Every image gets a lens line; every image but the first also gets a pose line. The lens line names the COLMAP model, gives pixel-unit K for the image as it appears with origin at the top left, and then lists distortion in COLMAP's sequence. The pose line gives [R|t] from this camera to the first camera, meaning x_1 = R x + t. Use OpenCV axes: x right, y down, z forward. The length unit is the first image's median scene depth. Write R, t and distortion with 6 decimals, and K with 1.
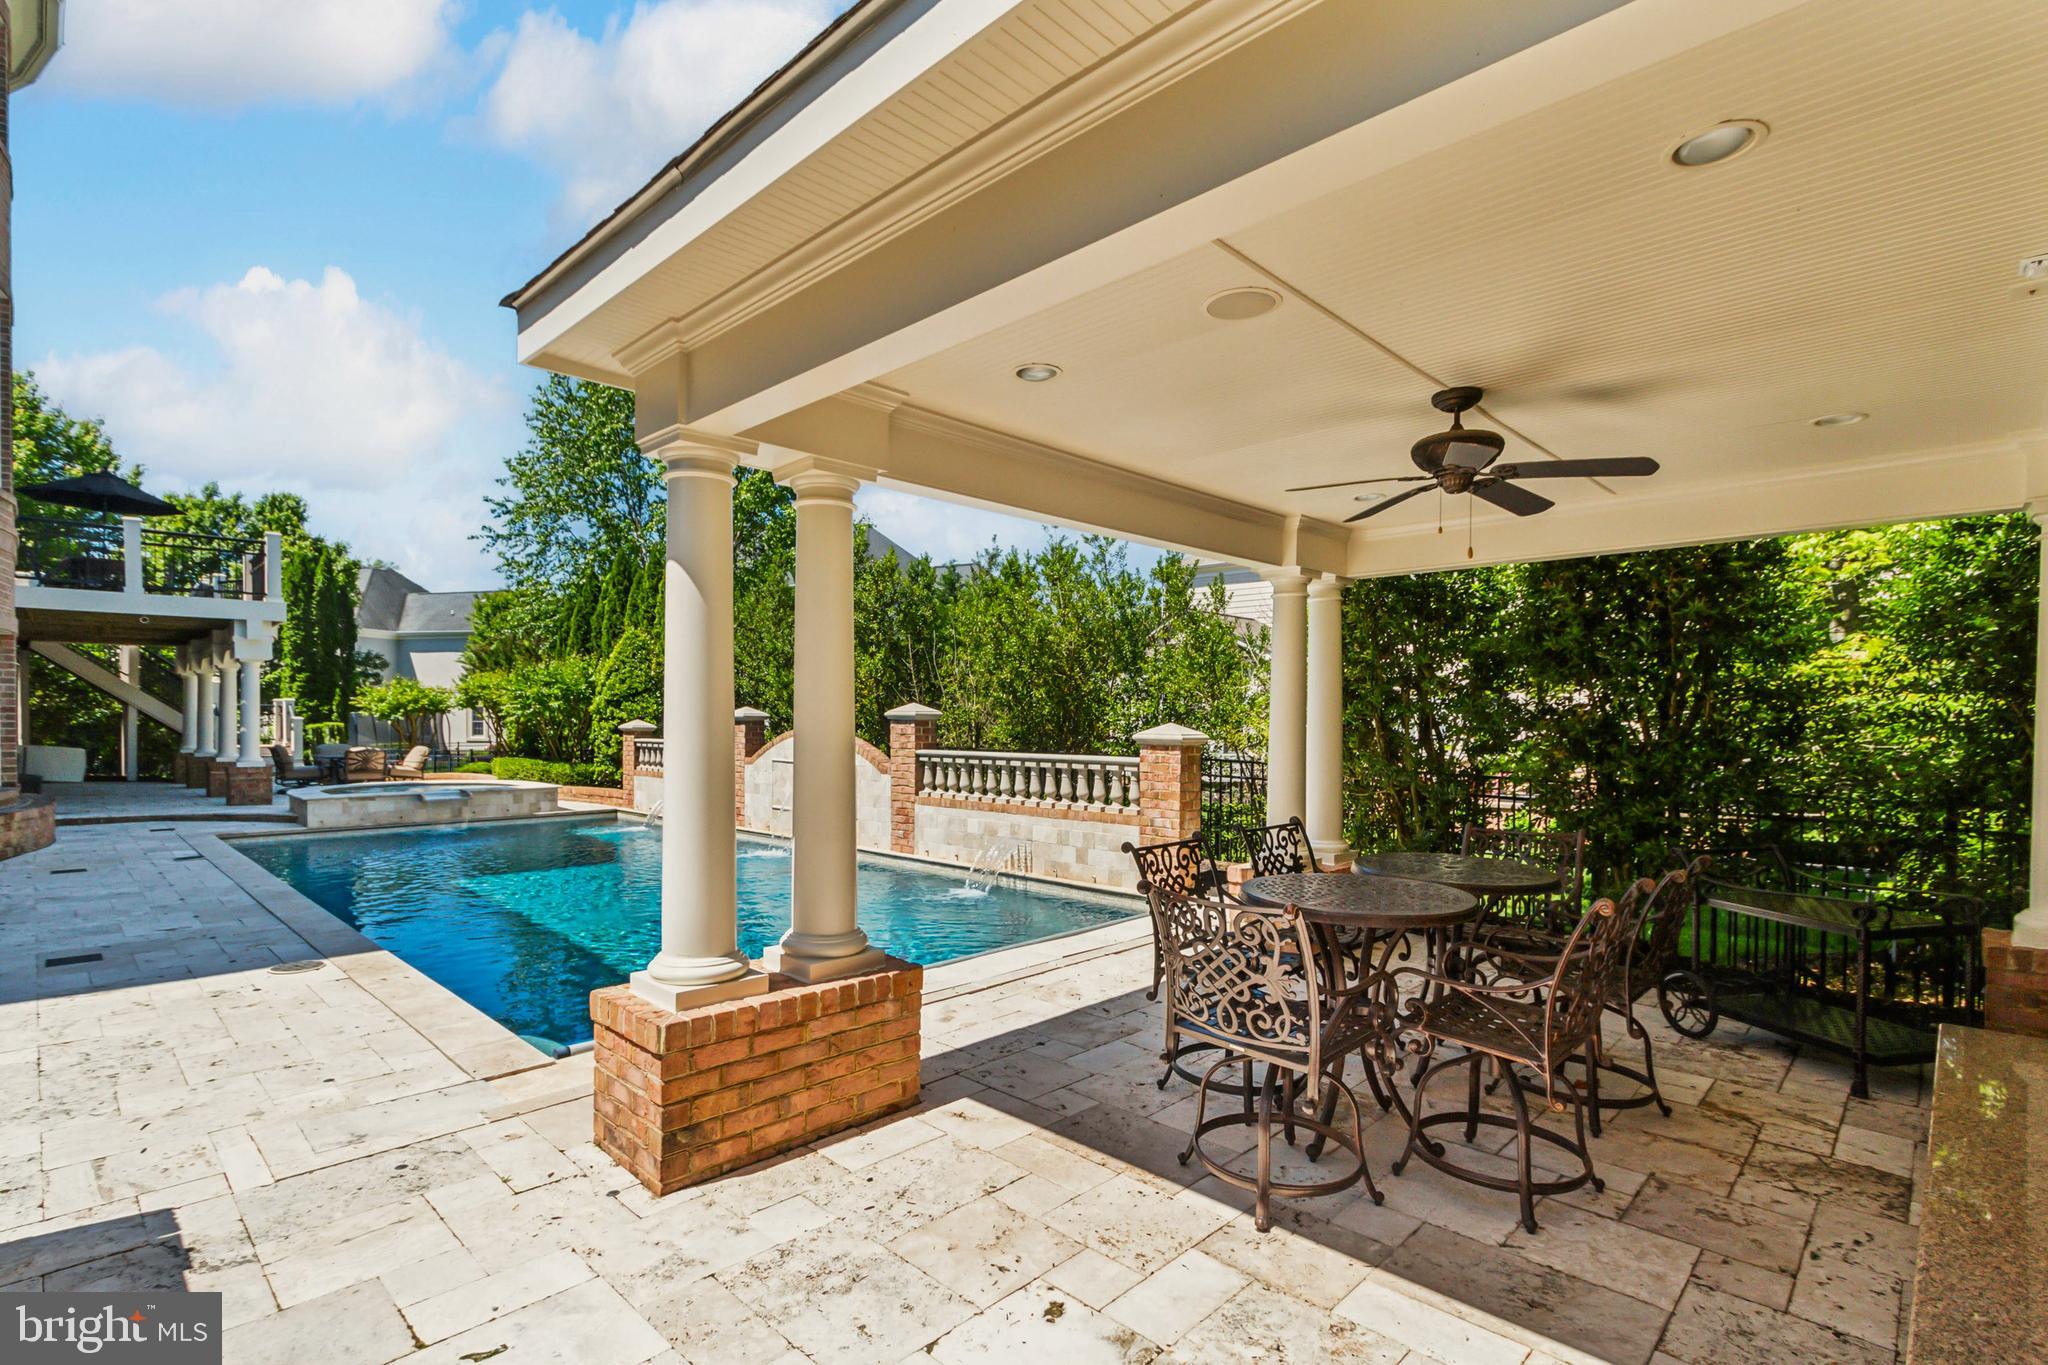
lens RADIAL K [[963.2, 0, 1015.9], [0, 963.2, 725.5], [0, 0, 1]] dist [-0.000060, -0.000312]
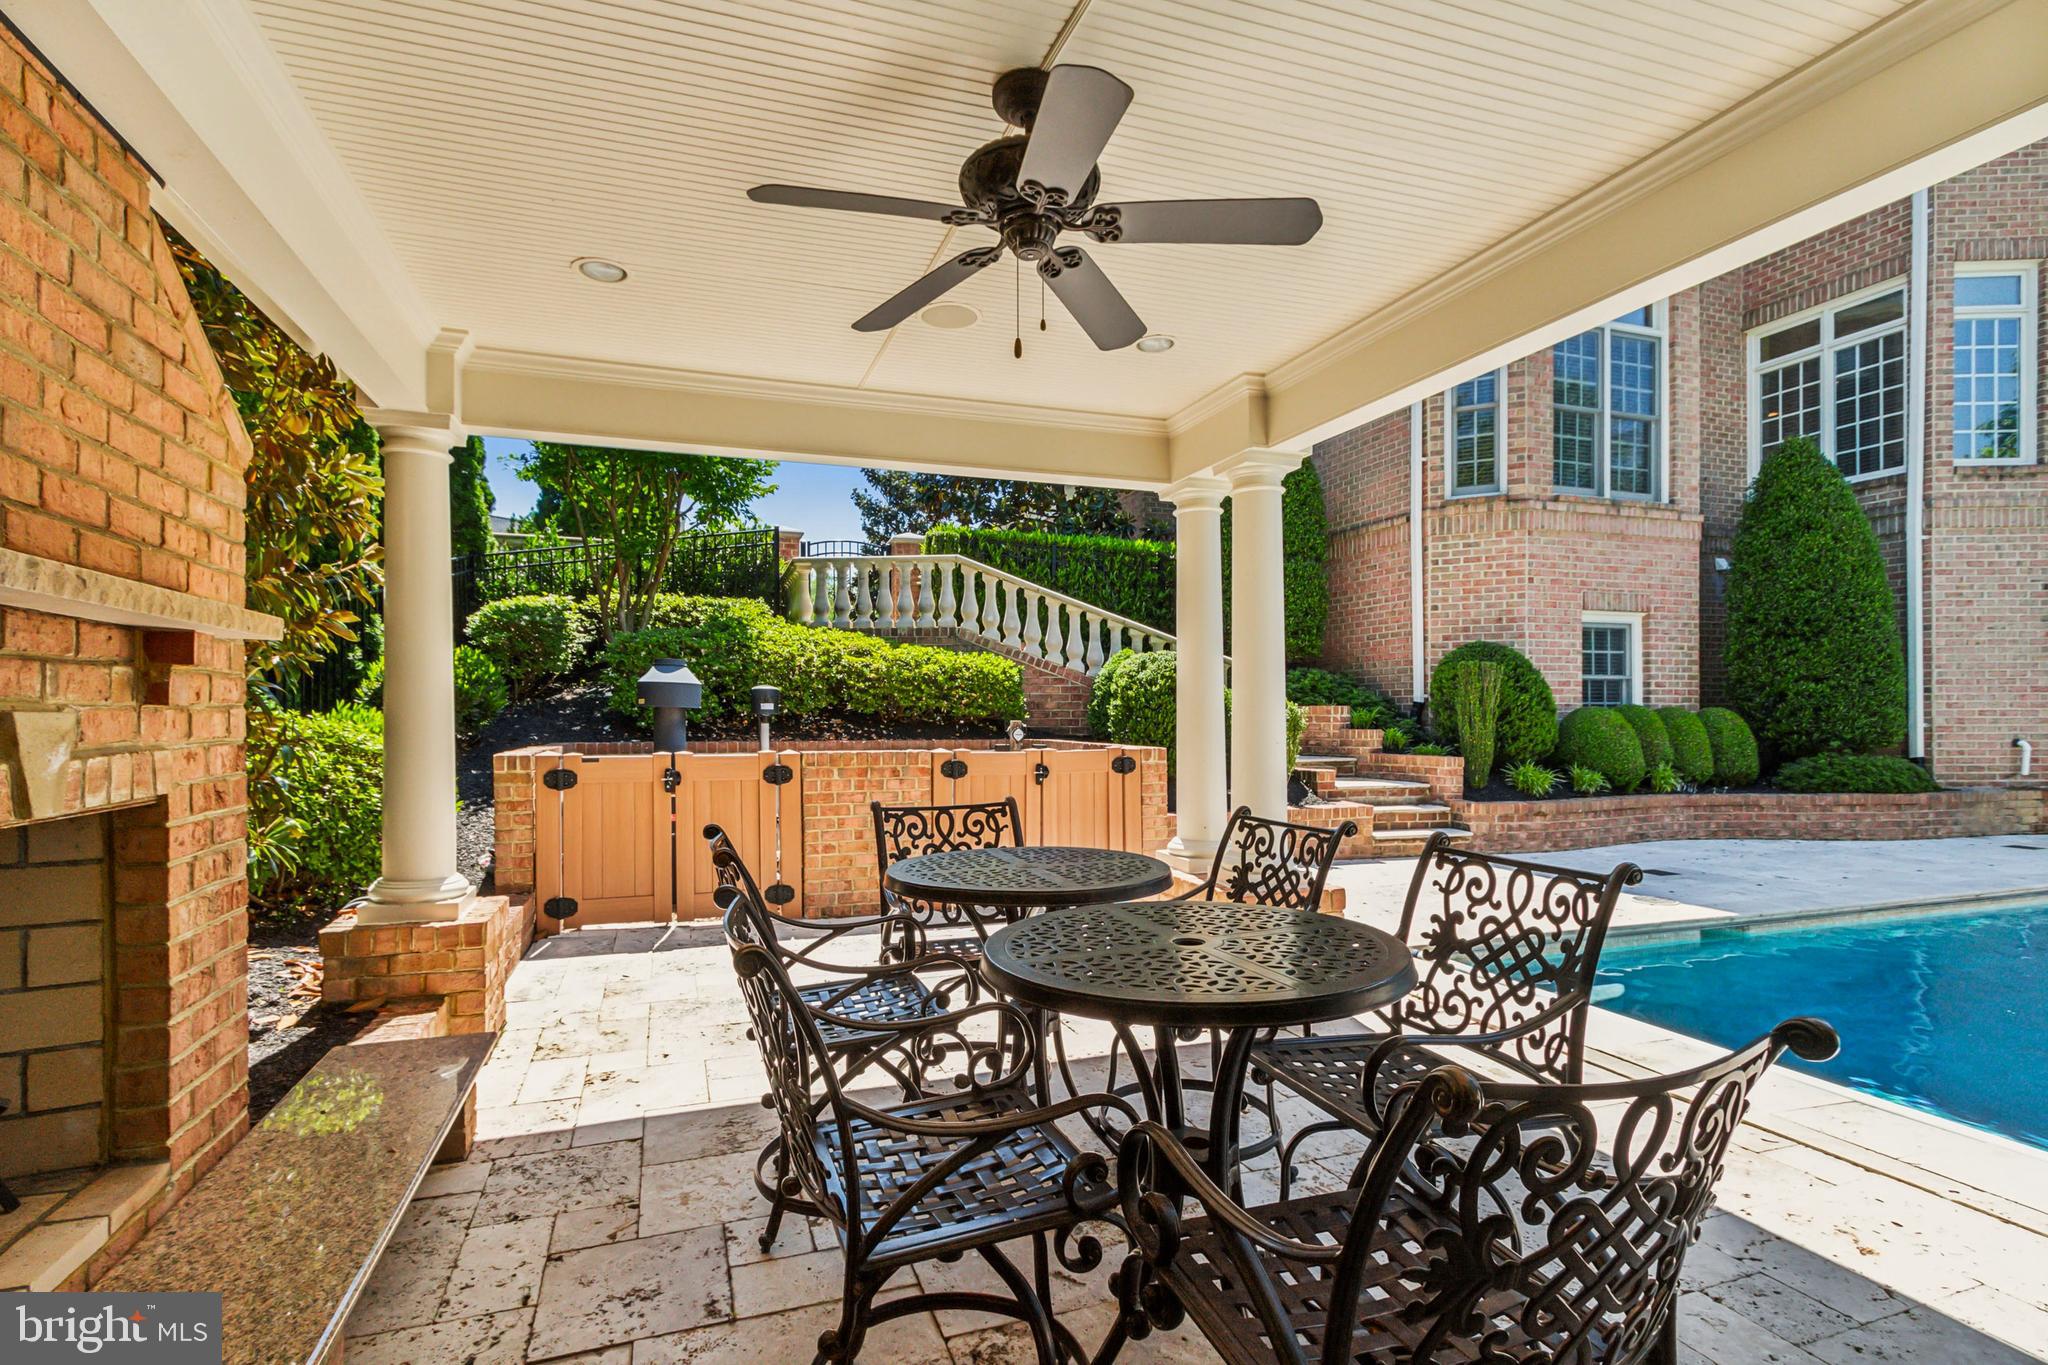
lens RADIAL K [[958.2, 0, 1002.4], [0, 958.2, 719.5], [0, 0, 1]] dist [-0.000856, -0.000218]
pose [[-0.450796, 0.001455, -0.892626, 0.217897], [-0.005086, 0.999978, 0.004198, 0.011251], [0.892613, 0.006432, -0.450779, 0.280058]]
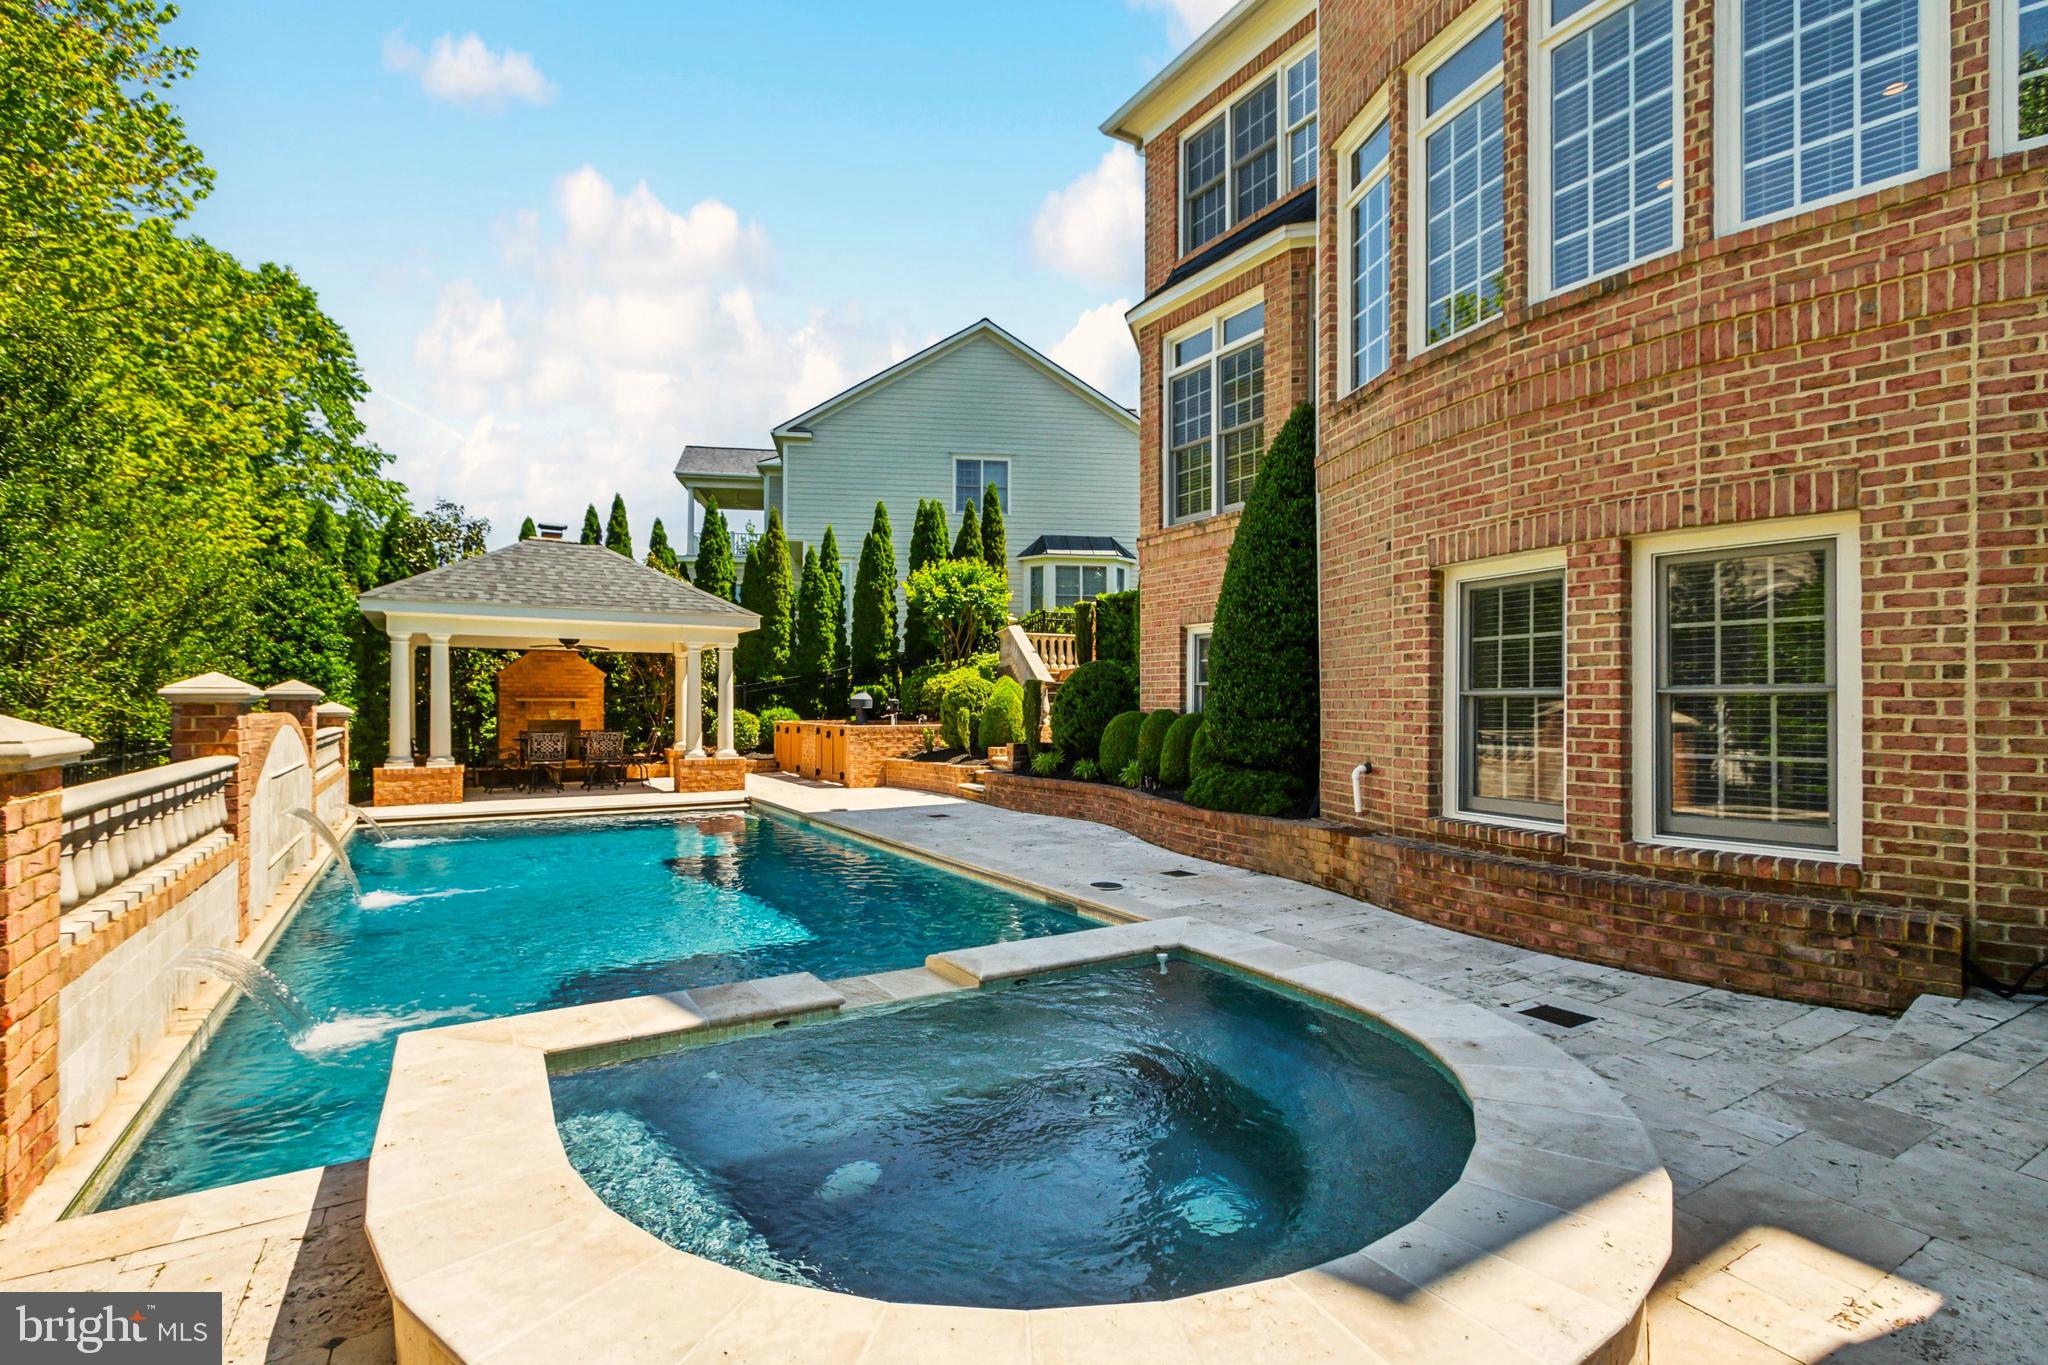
lens RADIAL K [[948.0, 0, 1018.6], [0, 948.0, 698.2], [0, 0, 1]] dist [-0.000955, 0.001013]
pose [[-0.969145, -0.004611, 0.246448, -0.593743], [-0.003795, 0.999986, 0.003786, -0.008723], [-0.246462, 0.002734, -0.969149, 1.066624]]
